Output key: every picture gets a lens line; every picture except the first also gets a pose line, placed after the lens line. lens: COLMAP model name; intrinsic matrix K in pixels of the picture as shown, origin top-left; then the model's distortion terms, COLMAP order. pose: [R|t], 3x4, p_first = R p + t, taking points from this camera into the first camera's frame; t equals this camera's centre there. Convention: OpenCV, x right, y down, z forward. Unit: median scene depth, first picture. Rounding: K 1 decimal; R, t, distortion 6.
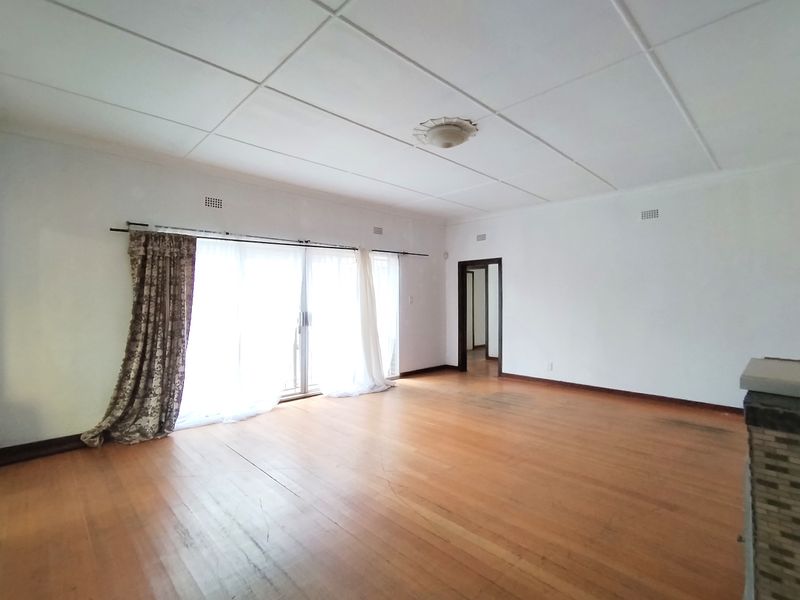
lens RADIAL K [[380.3, 0, 400.6], [0, 380.3, 295.7], [0, 0, 1]] dist [-0.016005, 0.000189]
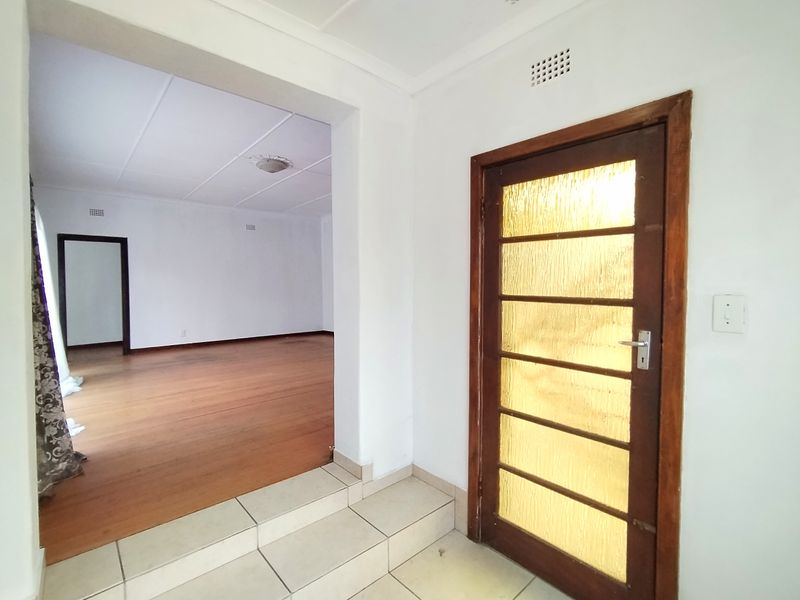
lens RADIAL K [[380.3, 0, 400.6], [0, 380.3, 295.7], [0, 0, 1]] dist [-0.016005, 0.000189]
pose [[0.039857, -0.019470, 0.999016, -0.732116], [-0.002276, 0.999806, 0.019576, 0.034707], [-0.999203, -0.003054, 0.039804, 0.224660]]
